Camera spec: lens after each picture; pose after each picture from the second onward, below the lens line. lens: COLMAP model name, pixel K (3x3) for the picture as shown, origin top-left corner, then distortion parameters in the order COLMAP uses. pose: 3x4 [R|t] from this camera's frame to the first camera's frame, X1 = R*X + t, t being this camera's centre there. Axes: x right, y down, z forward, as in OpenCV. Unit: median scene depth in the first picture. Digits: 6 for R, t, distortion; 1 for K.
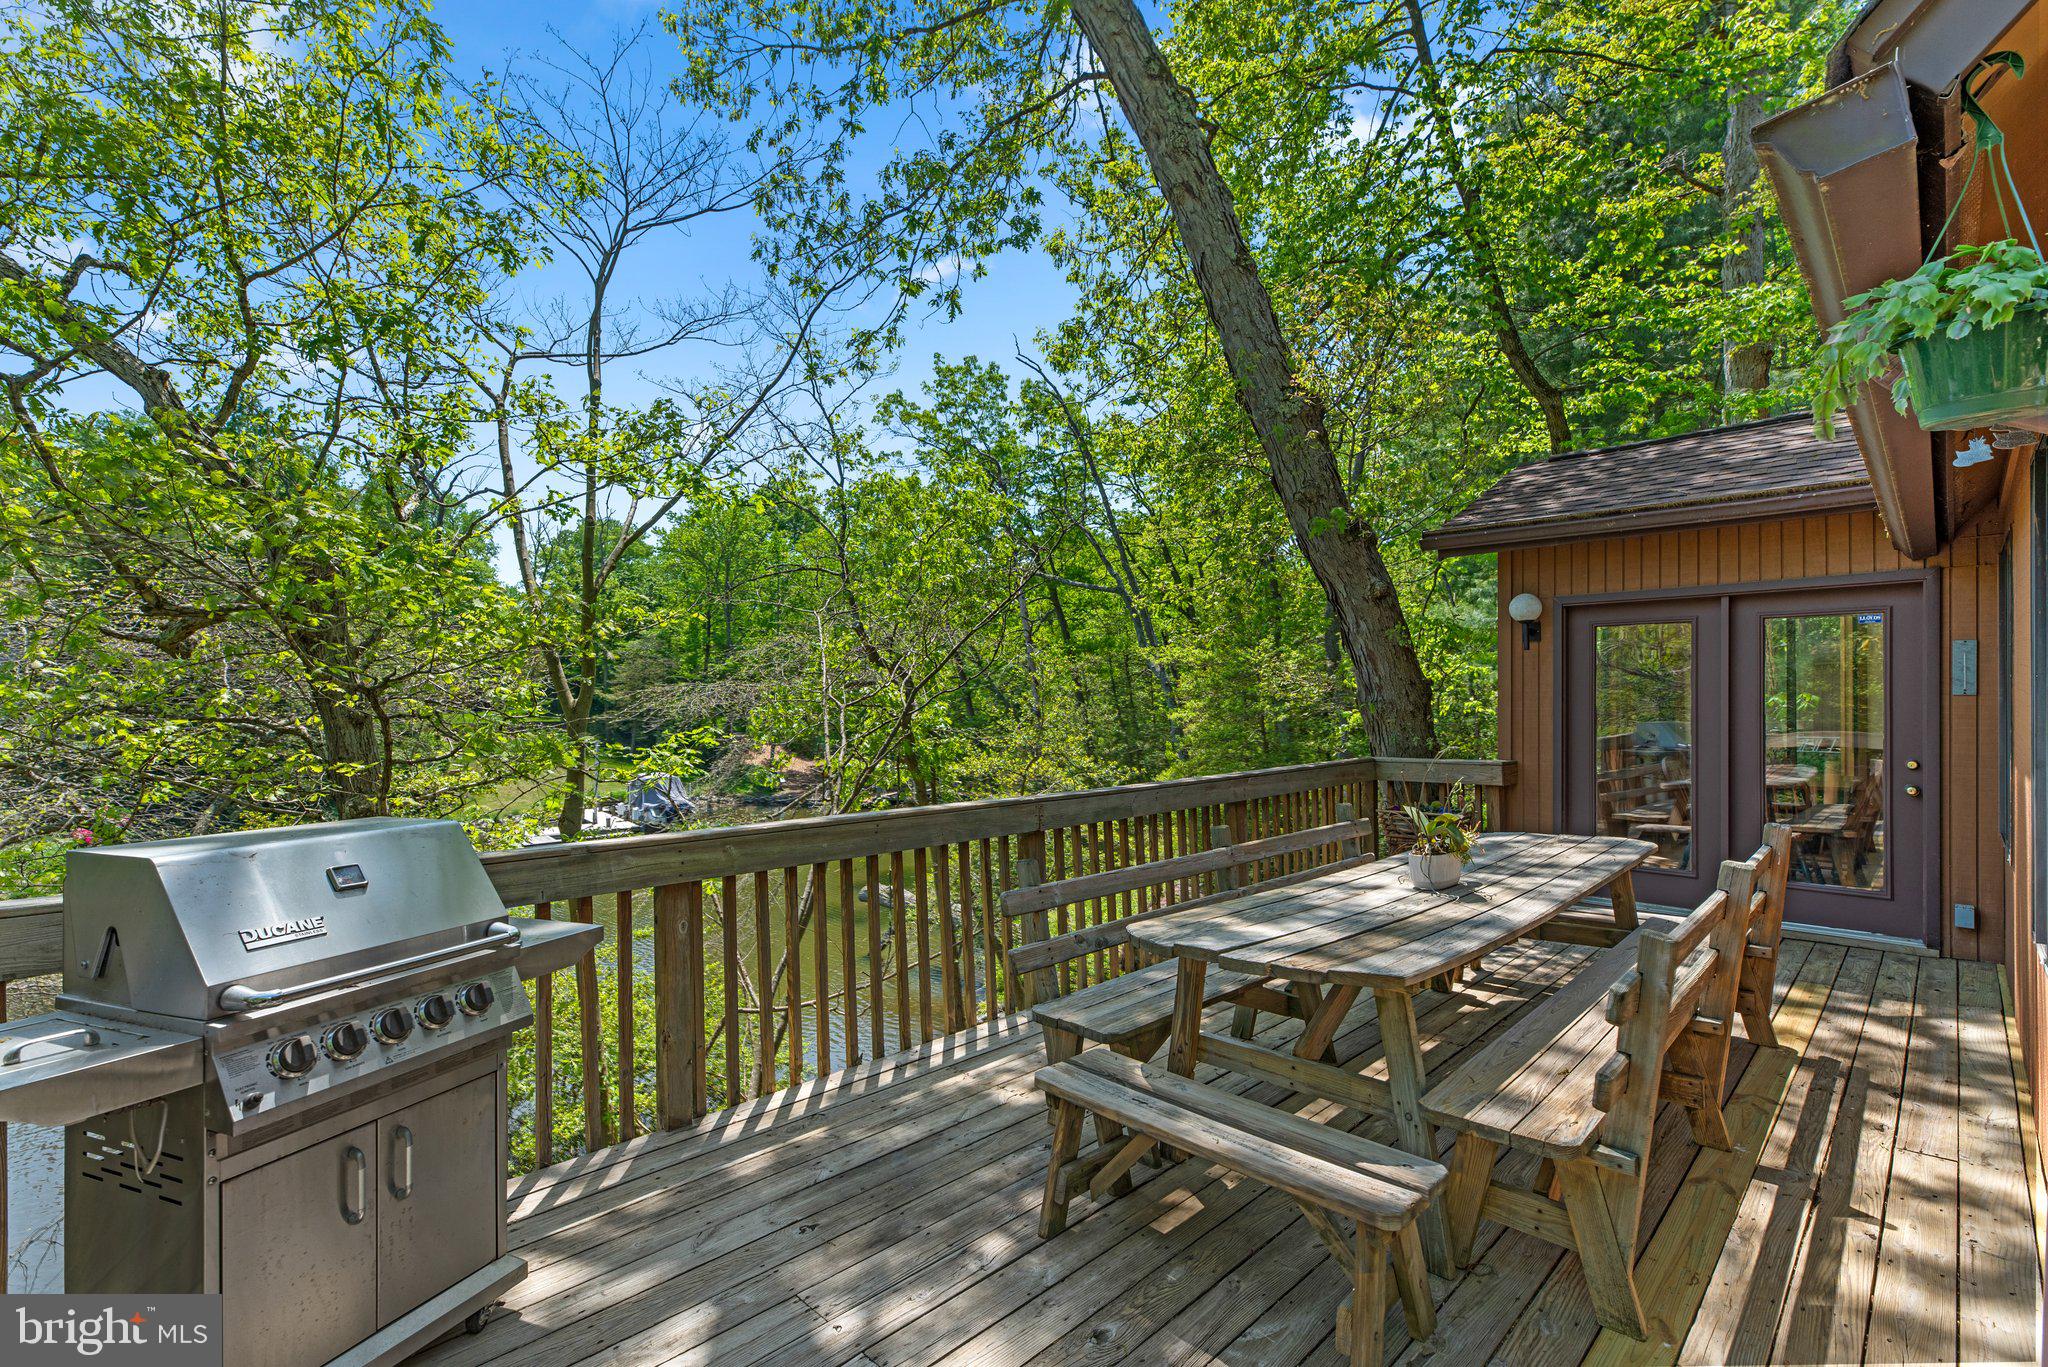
lens RADIAL K [[902.2, 0, 1040.3], [0, 902.2, 683.3], [0, 0, 1]] dist [0.000781, 0.001438]
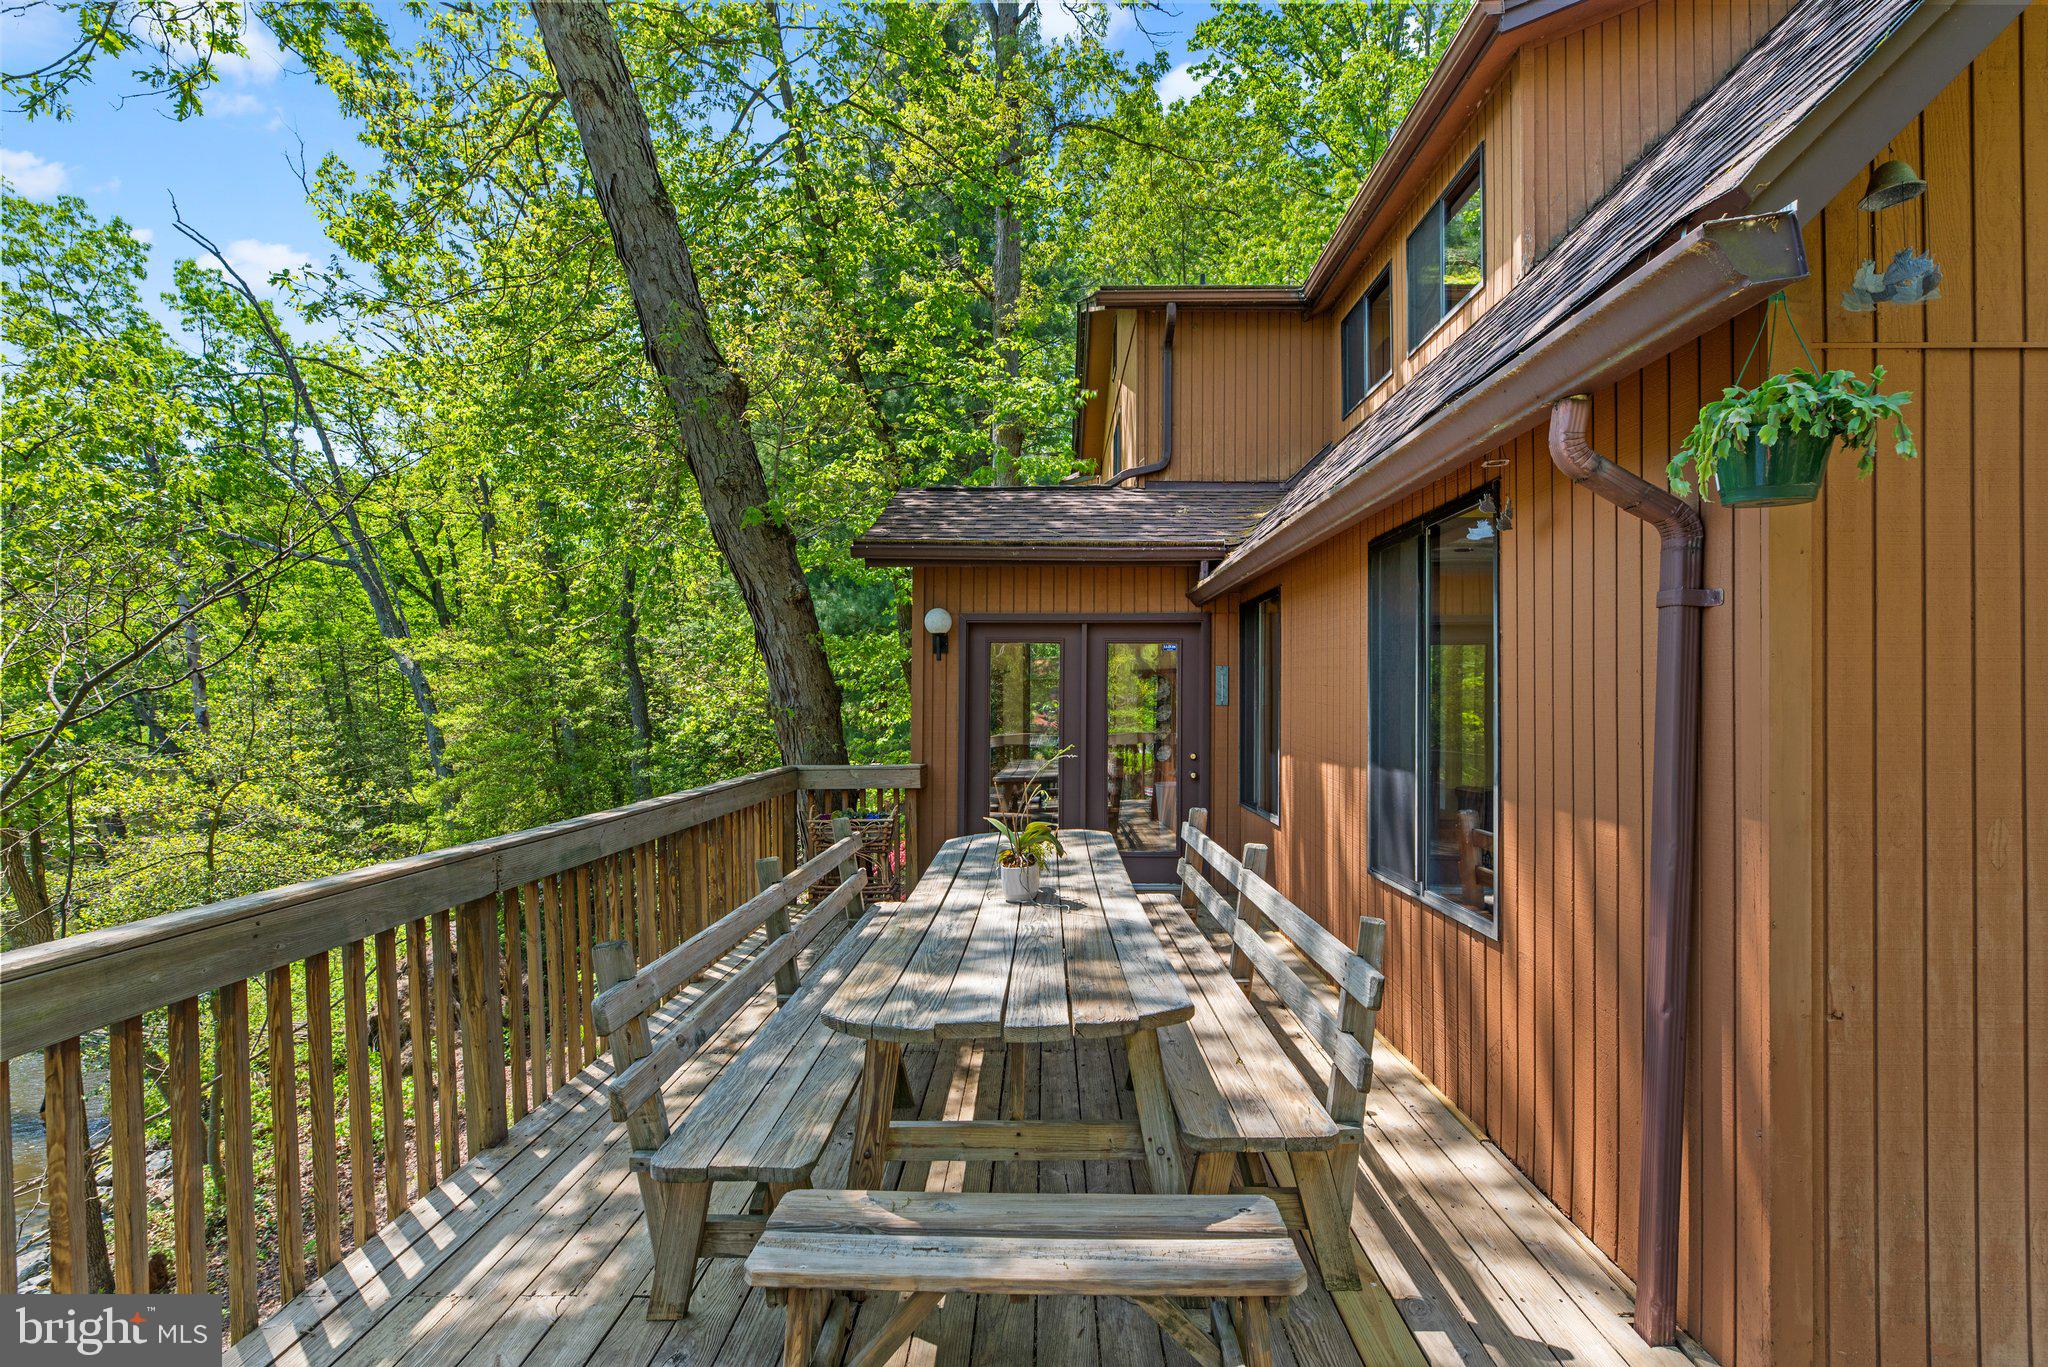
lens RADIAL K [[902.2, 0, 1011.5], [0, 902.2, 688.9], [0, 0, 1]] dist [0.000781, 0.001438]
pose [[0.734799, 0.019286, 0.678011, -0.121755], [-0.019161, 0.999787, -0.007673, 0.003201], [-0.678014, -0.007353, 0.735012, 0.144531]]
